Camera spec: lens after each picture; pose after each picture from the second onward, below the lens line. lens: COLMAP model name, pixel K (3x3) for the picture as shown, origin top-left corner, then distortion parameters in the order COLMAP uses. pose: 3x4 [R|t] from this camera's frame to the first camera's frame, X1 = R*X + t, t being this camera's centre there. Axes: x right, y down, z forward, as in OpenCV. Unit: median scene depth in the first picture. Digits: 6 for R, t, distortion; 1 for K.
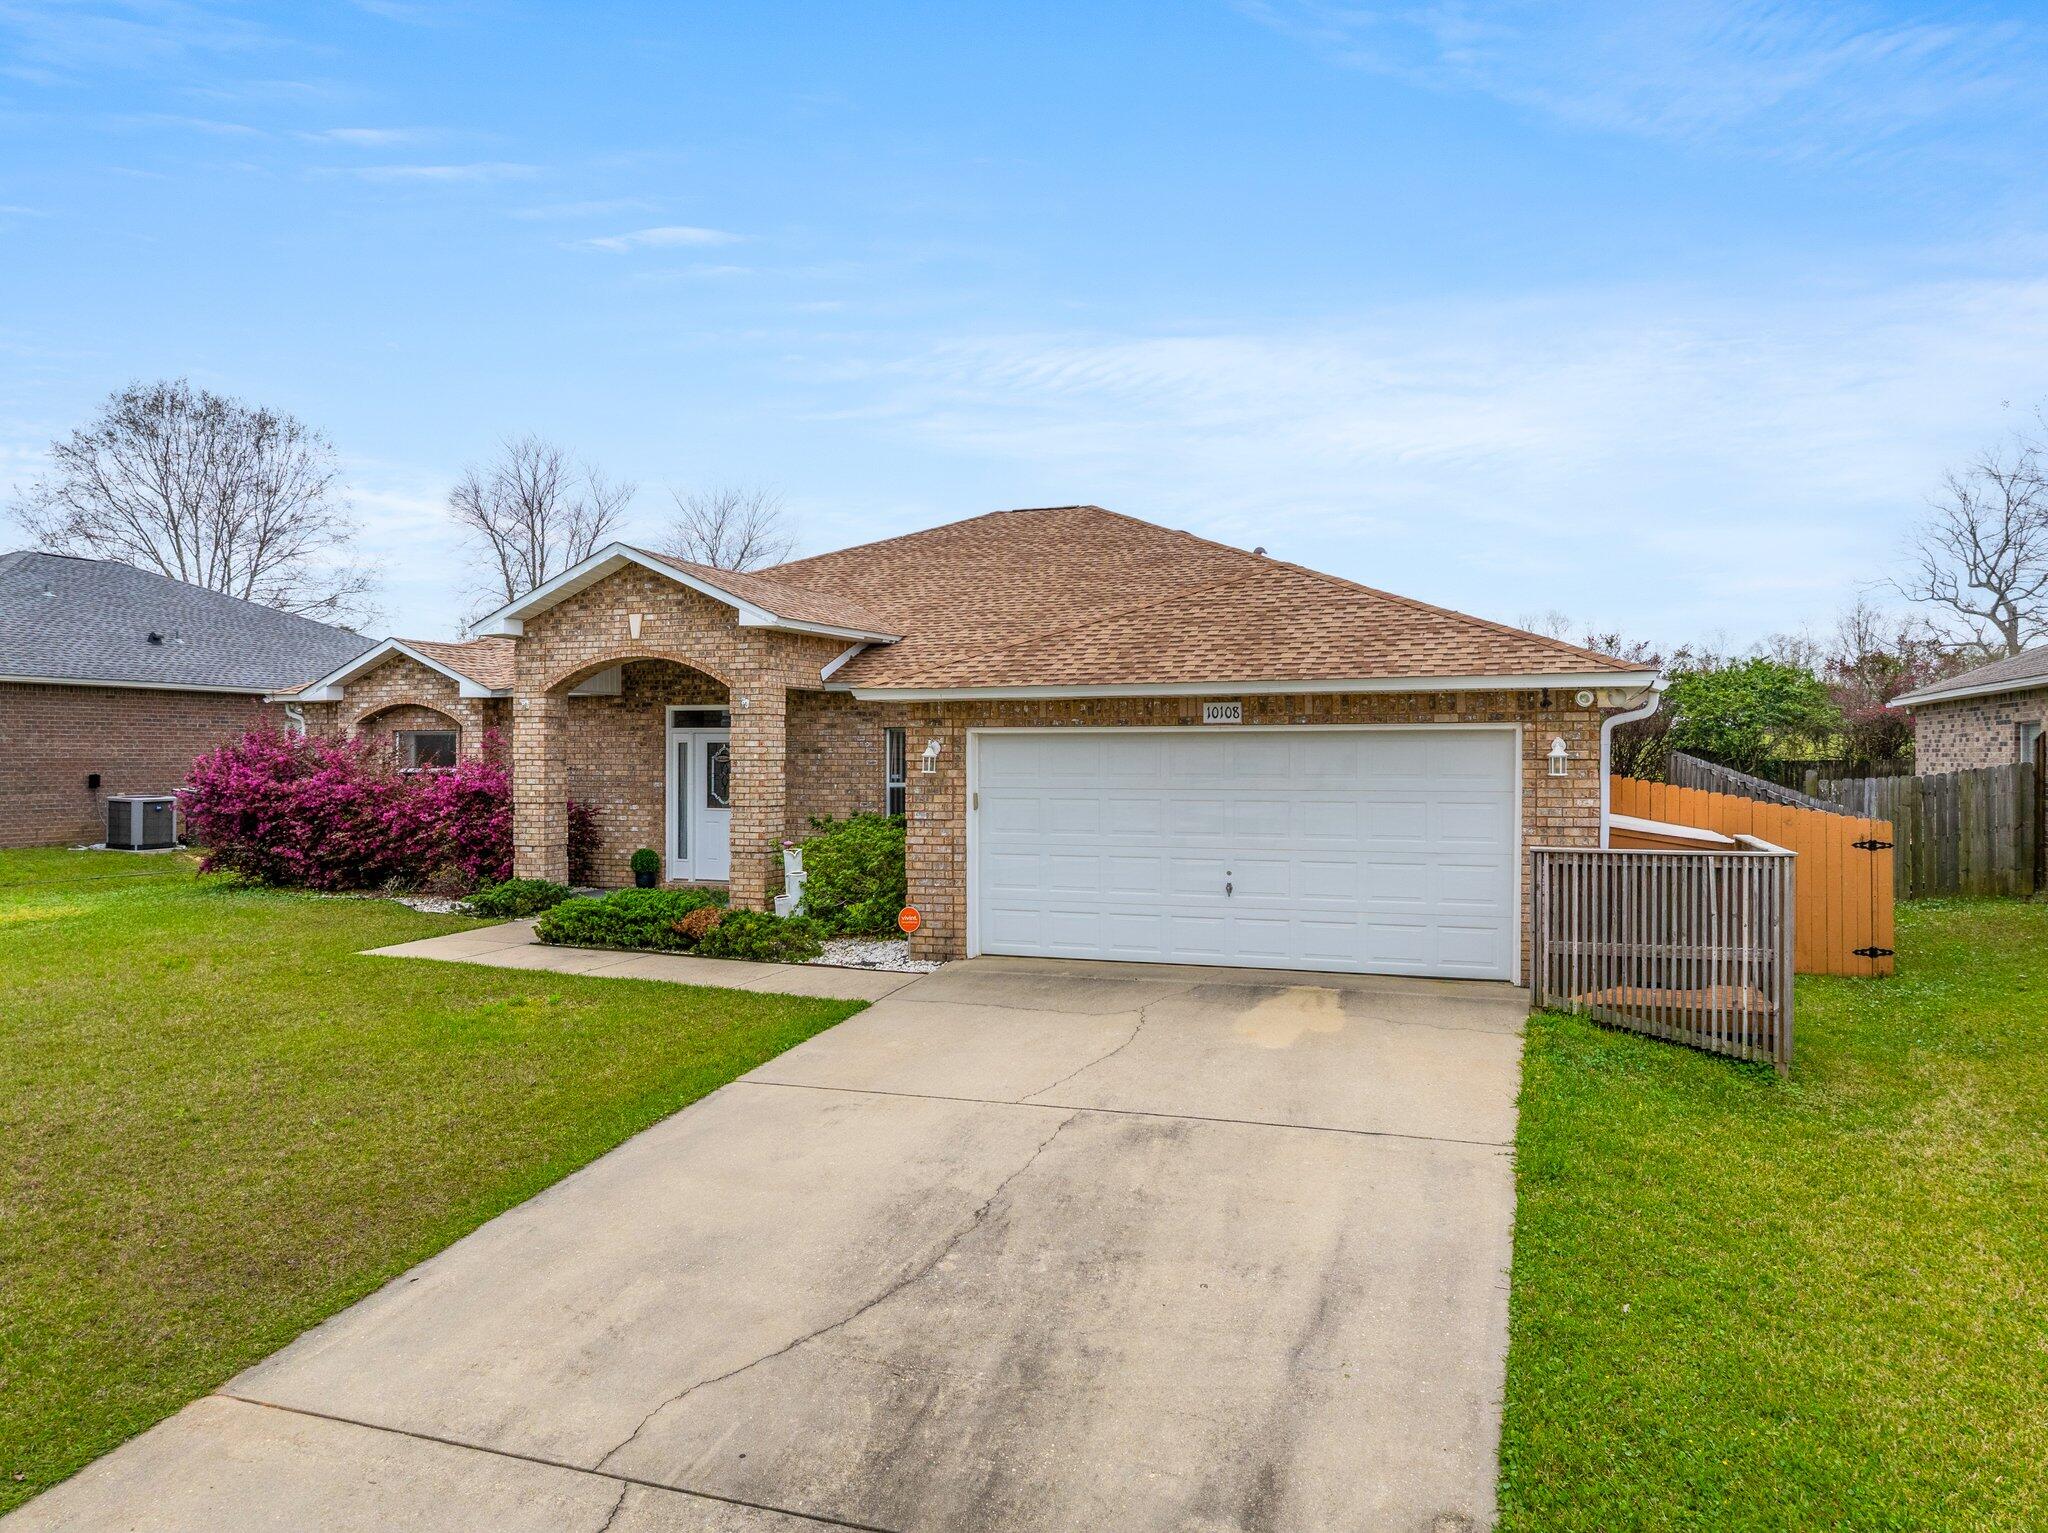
lens RADIAL K [[1442.2, 0, 1024.0], [0, 1442.2, 766.5], [0, 0, 1]] dist [-0.024051, -0.002065]
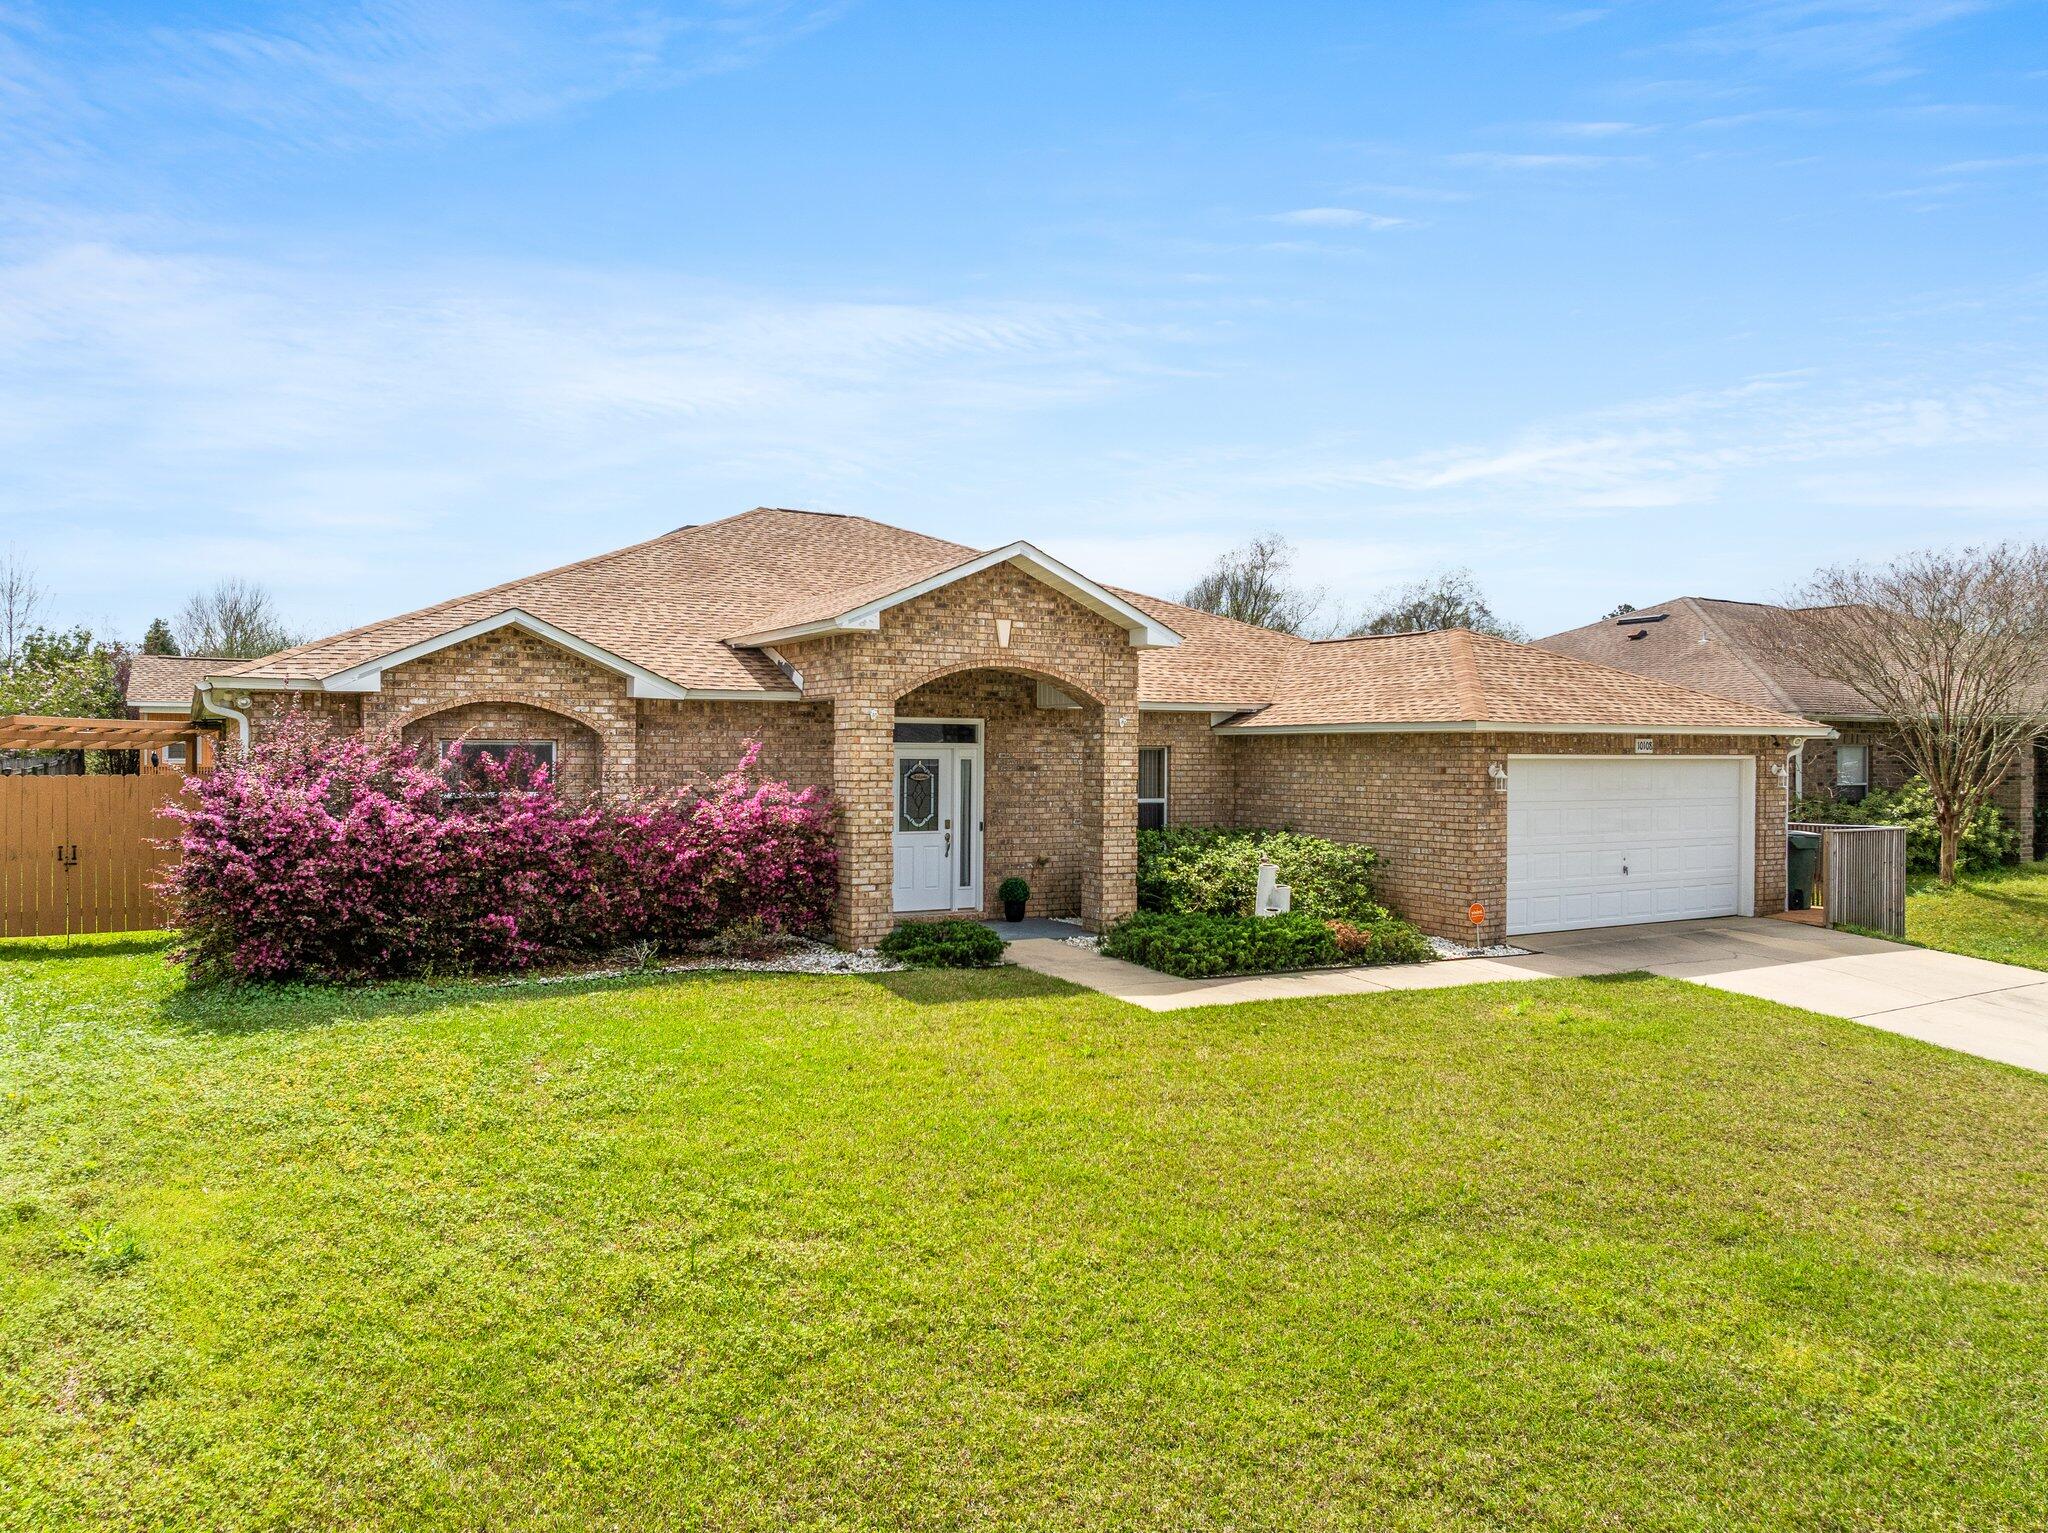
lens RADIAL K [[1442.2, 0, 1024.0], [0, 1442.2, 766.5], [0, 0, 1]] dist [-0.024051, -0.002065]
pose [[0.633147, -0.002736, 0.774026, -0.966559], [0.001750, 0.999996, 0.002103, -0.015135], [-0.774029, 0.000023, 0.633150, 0.414138]]
